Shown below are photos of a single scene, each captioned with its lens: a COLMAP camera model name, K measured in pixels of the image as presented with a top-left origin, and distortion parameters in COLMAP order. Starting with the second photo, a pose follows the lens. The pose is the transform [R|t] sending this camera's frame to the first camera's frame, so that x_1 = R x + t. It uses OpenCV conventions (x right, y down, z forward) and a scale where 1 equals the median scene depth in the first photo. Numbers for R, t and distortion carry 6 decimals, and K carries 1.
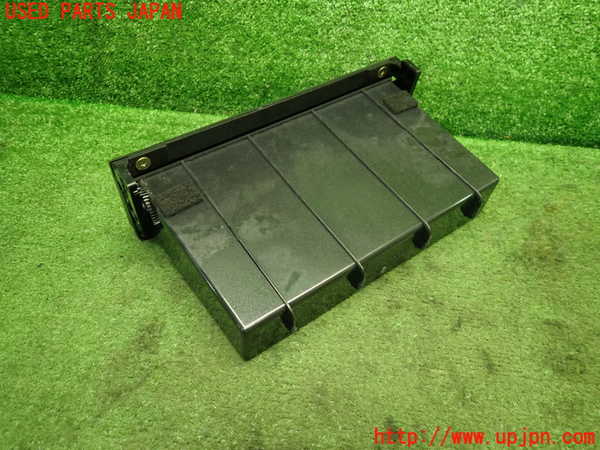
lens RADIAL K [[449.2, 0, 300.0], [0, 449.2, 225.0], [0, 0, 1]] dist [0.011742, -0.001918]
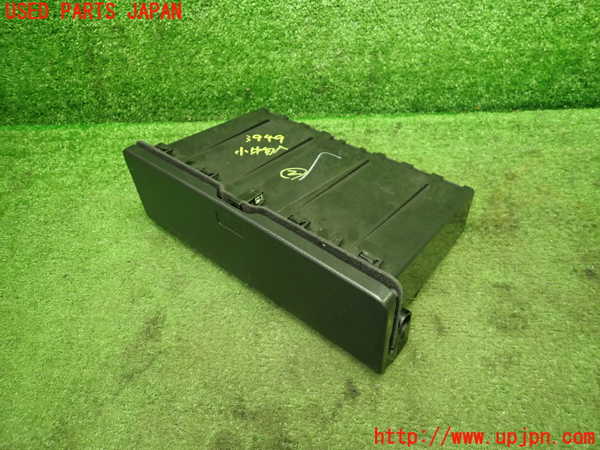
lens RADIAL K [[449.2, 0, 300.0], [0, 449.2, 225.0], [0, 0, 1]] dist [0.011742, -0.001918]
pose [[0.989004, -0.105298, -0.103845, 0.143736], [0.111639, 0.992098, 0.057256, -0.035045], [0.096996, -0.068219, 0.992944, -0.097862]]
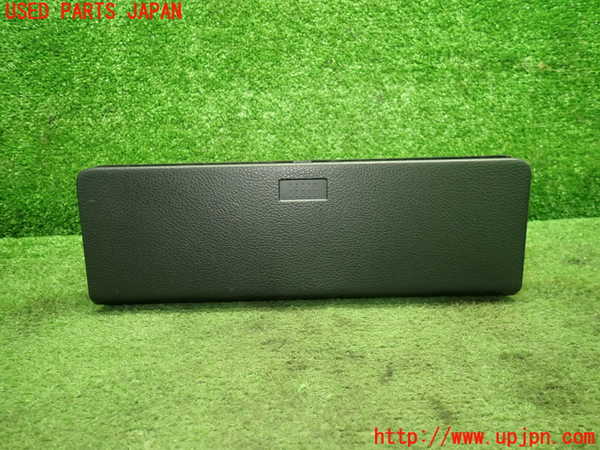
lens RADIAL K [[449.2, 0, 300.0], [0, 449.2, 225.0], [0, 0, 1]] dist [0.011742, -0.001918]
pose [[0.982298, -0.075075, 0.171622, 0.083428], [0.149313, 0.867046, -0.475328, 0.235173], [-0.113119, 0.492539, 0.862908, 0.220152]]
